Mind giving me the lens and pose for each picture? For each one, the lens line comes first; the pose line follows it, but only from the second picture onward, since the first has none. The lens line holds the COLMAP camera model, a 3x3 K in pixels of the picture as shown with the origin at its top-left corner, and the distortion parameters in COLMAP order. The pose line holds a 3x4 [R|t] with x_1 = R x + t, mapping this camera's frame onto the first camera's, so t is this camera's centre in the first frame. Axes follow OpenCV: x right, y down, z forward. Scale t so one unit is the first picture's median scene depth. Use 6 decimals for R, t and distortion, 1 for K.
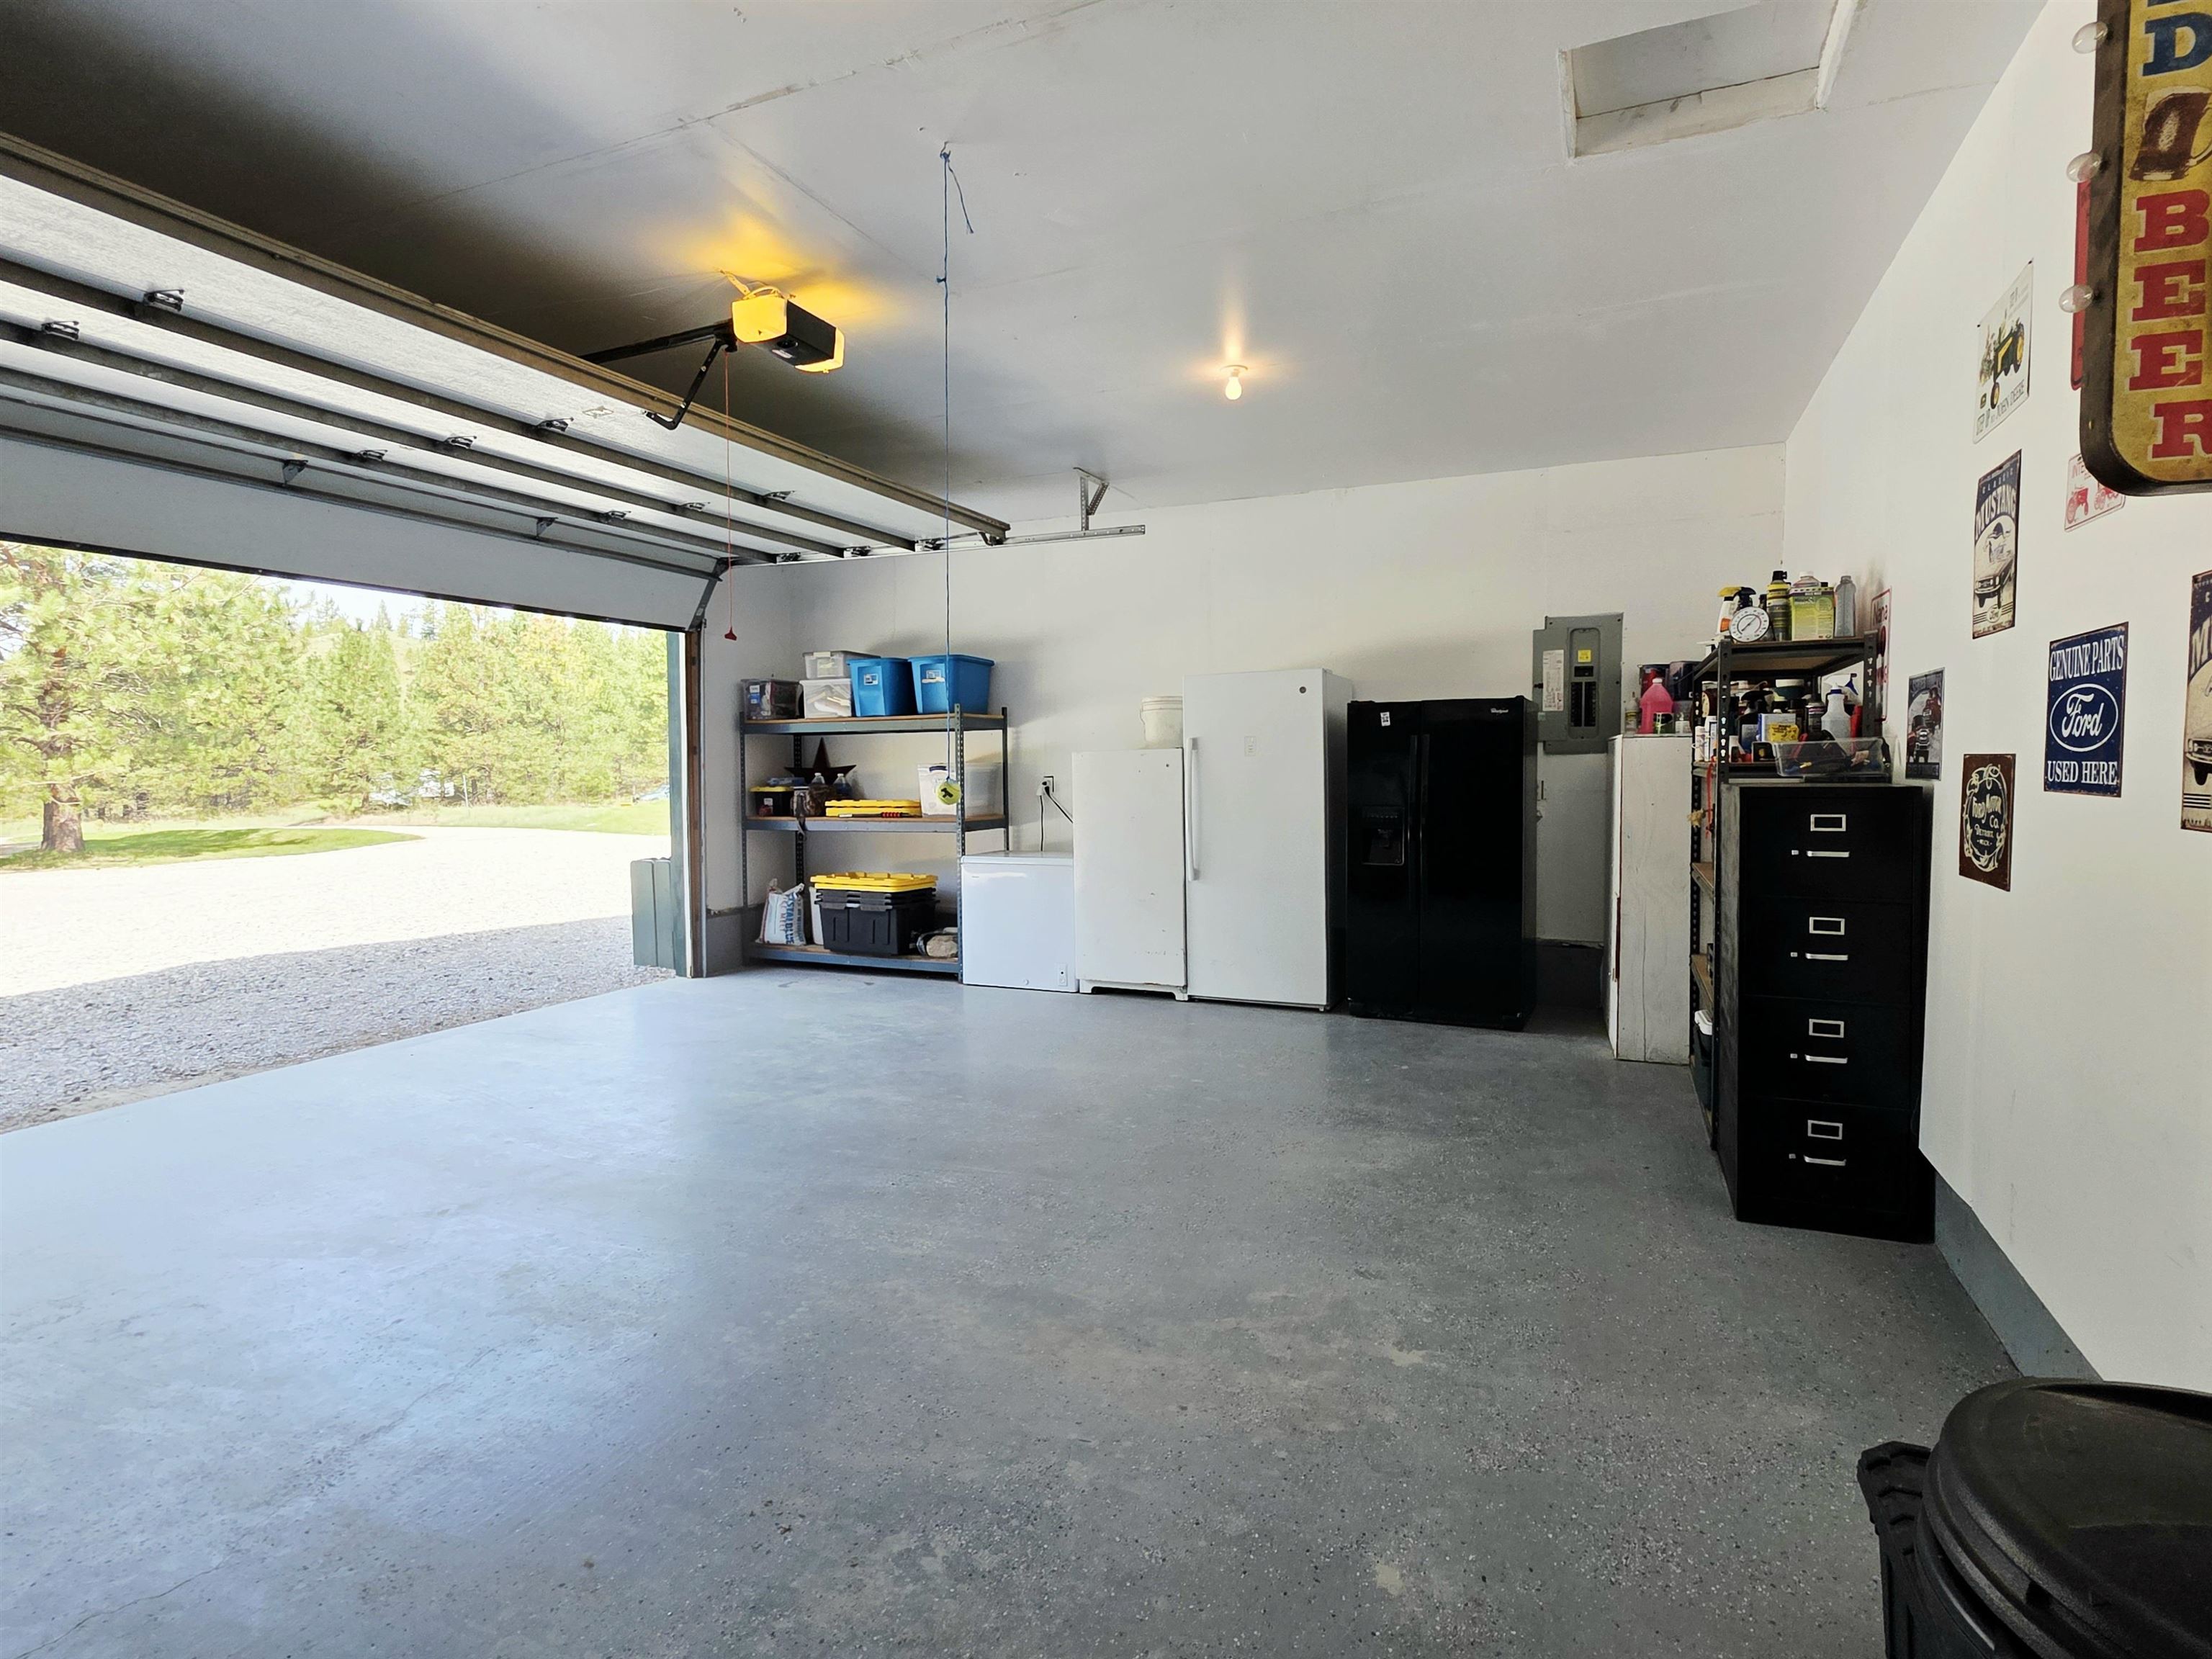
lens RADIAL K [[1113.0, 0, 1107.7], [0, 1113.0, 826.9], [0, 0, 1]] dist [-0.000069, -0.000008]
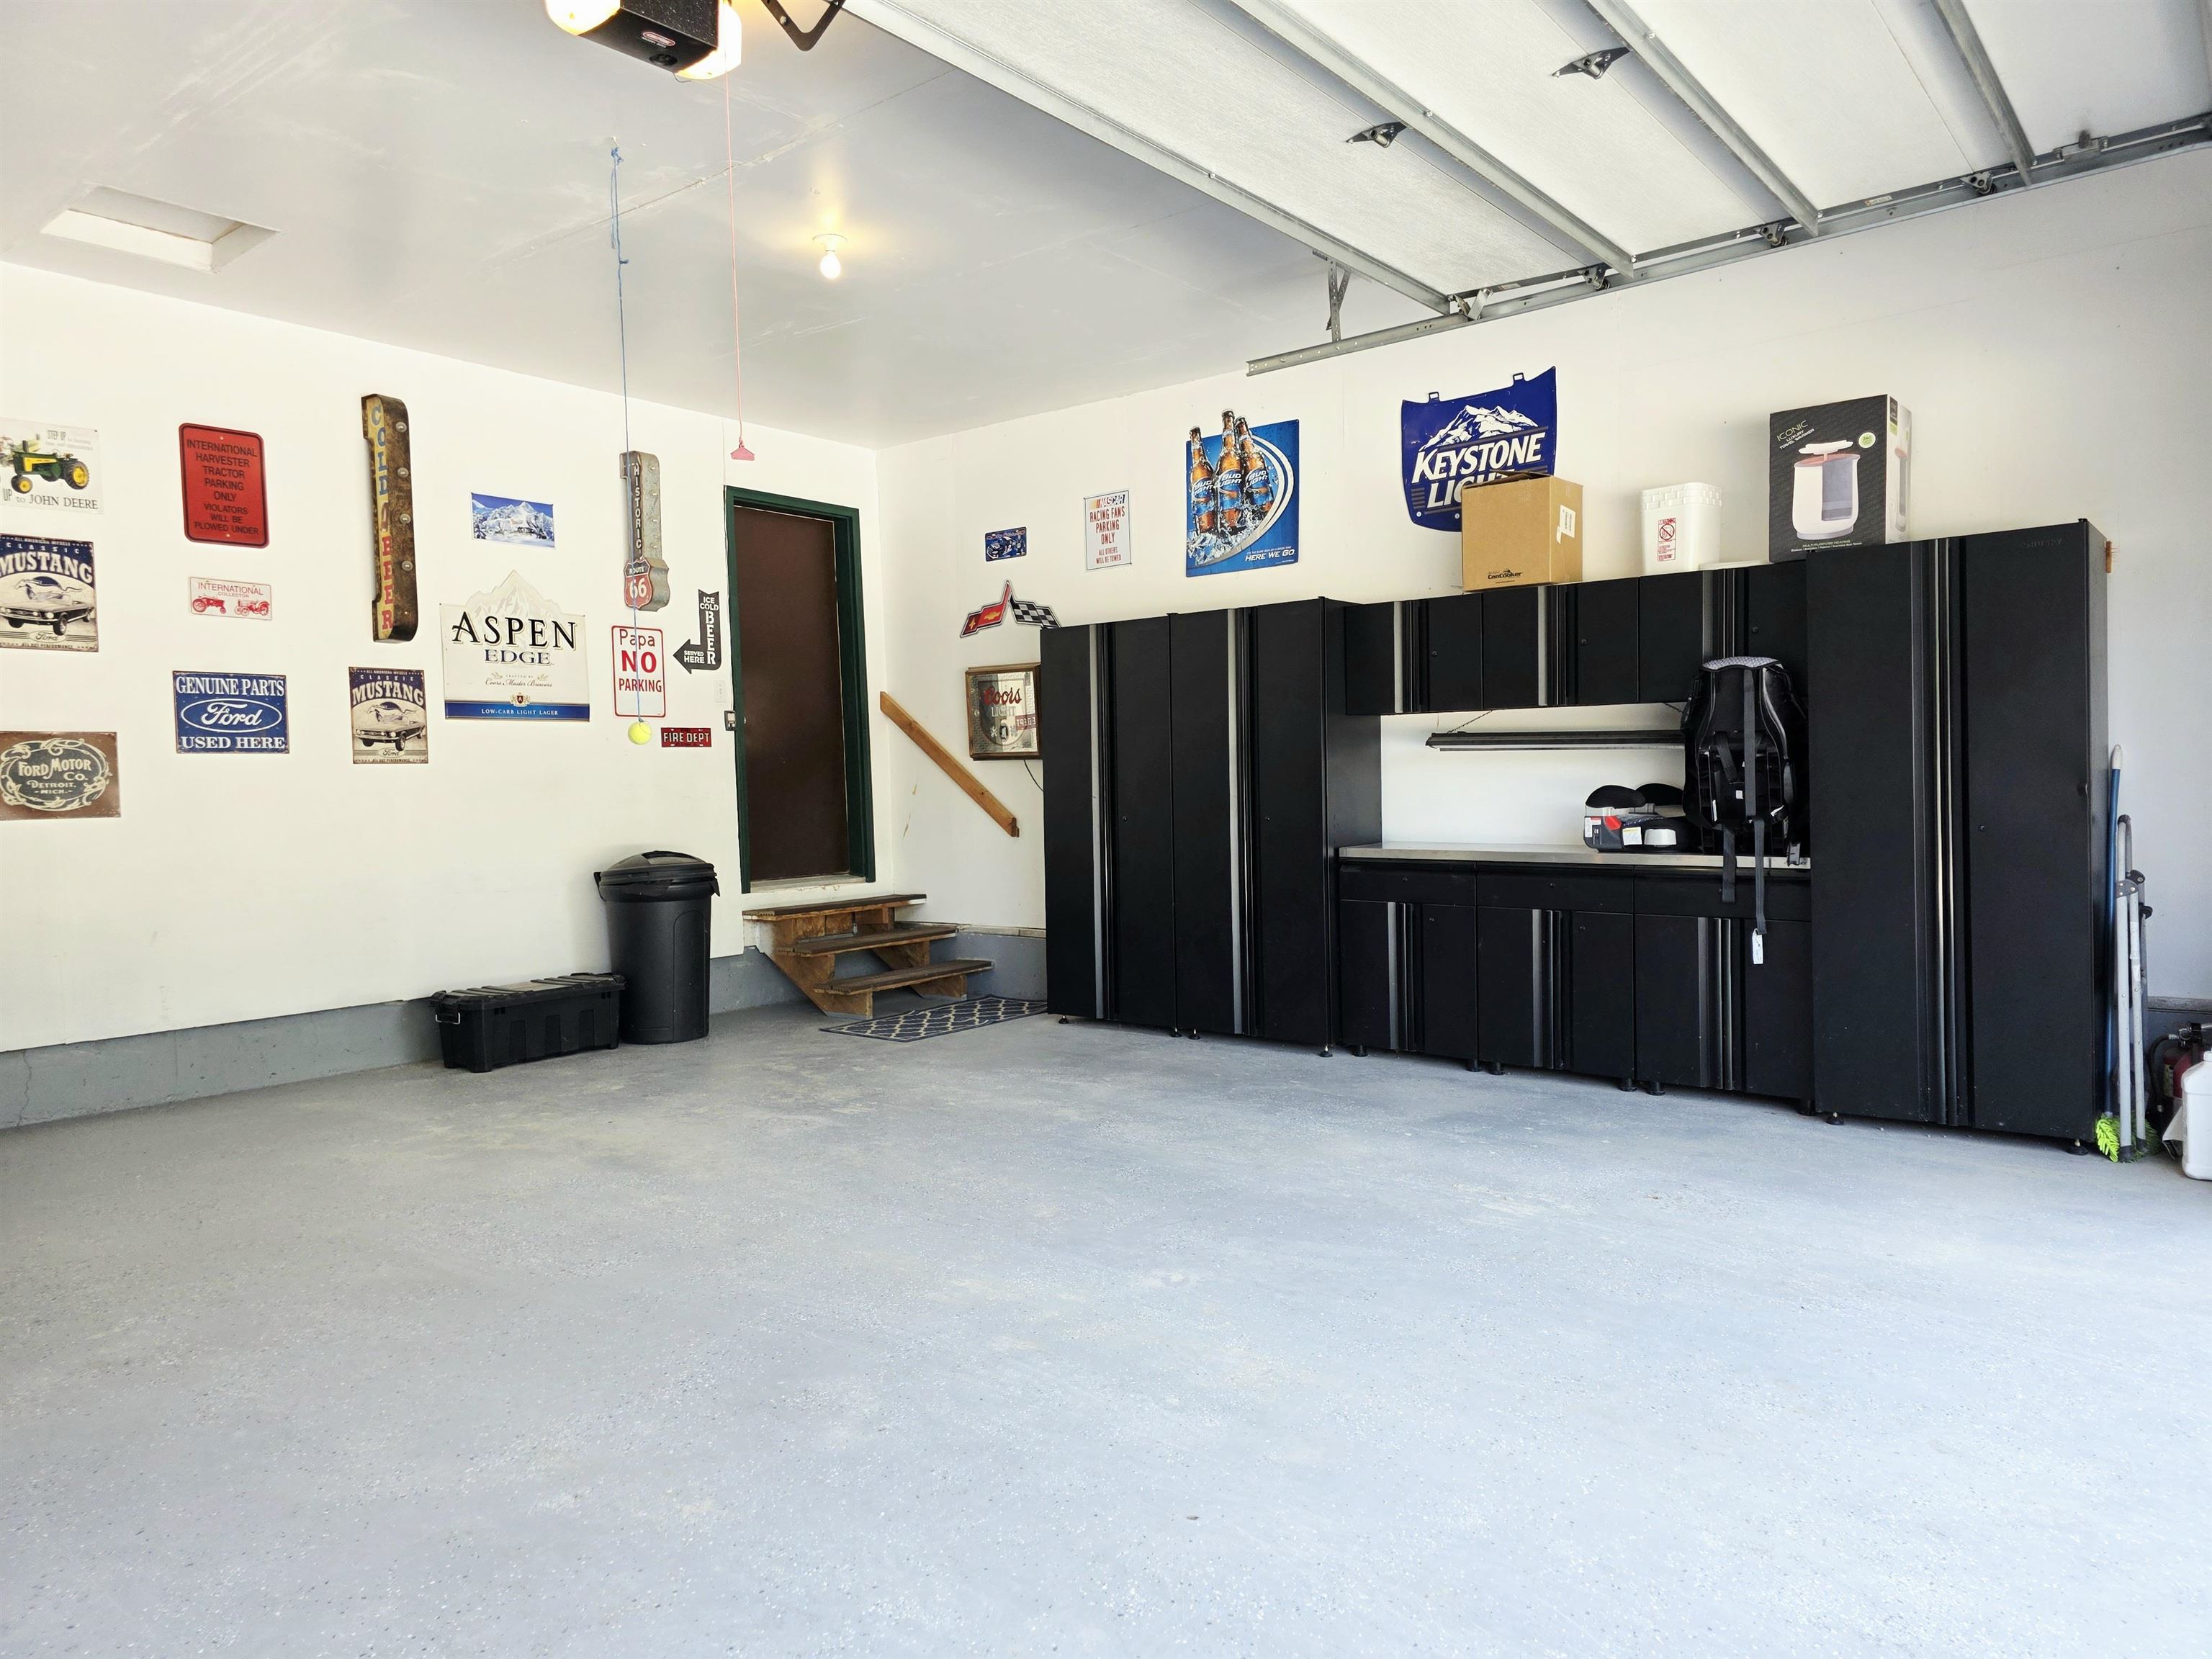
lens RADIAL K [[1482.5, 0, 1106.6], [0, 1482.5, 827.6], [0, 0, 1]] dist [0.055179, -0.048807]
pose [[-0.964690, 0.017548, 0.262804, -1.464927], [0.040885, 0.995661, 0.083597, -0.062636], [-0.260196, 0.091390, -0.961221, 3.471913]]
